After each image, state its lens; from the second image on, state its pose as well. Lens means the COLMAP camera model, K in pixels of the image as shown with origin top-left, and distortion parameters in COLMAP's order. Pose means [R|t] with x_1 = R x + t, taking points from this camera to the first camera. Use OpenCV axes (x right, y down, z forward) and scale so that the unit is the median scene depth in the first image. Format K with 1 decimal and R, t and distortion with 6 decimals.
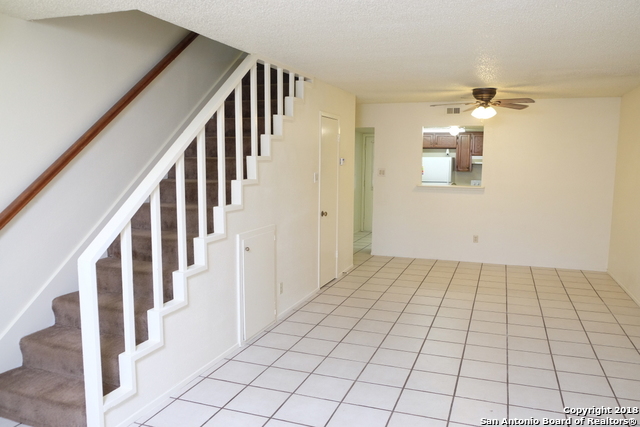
lens RADIAL K [[499.3, 0, 319.2], [0, 499.3, 211.6], [0, 0, 1]] dist [-0.026349, -0.002533]
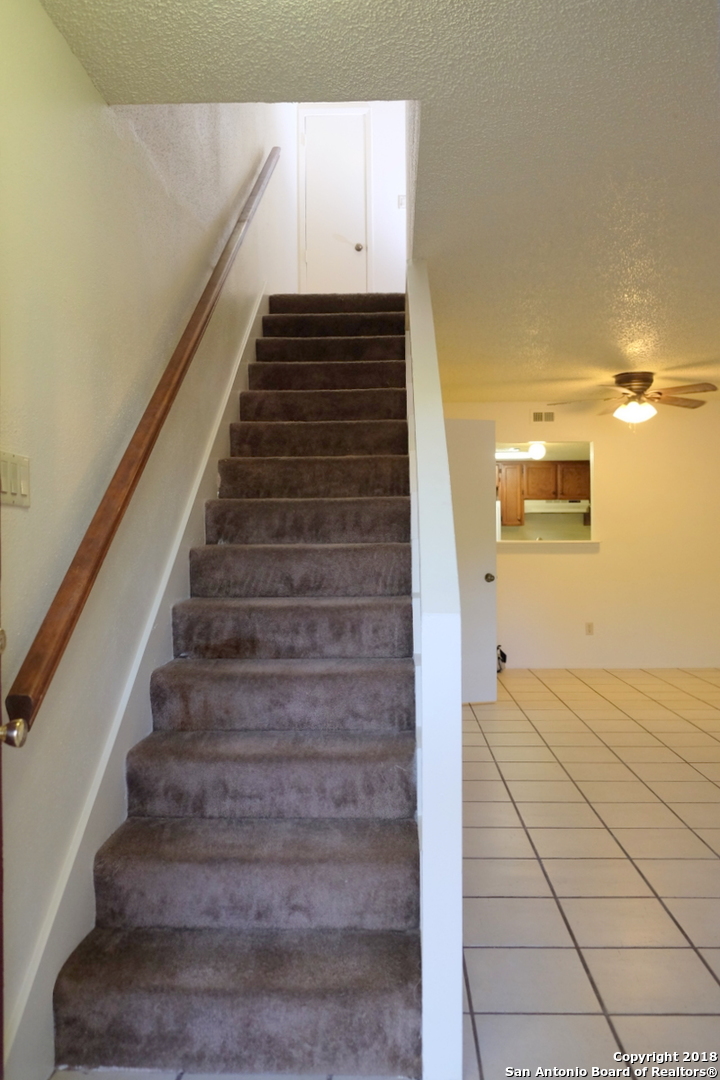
lens RADIAL K [[842.6, 0, 360.9], [0, 842.6, 544.0], [0, 0, 1]] dist [-0.026349, -0.002533]
pose [[0.953205, -0.018443, 0.301762, -0.307135], [0.048474, 0.994547, -0.092336, 0.041566], [-0.298414, 0.102642, 0.948901, 0.140158]]
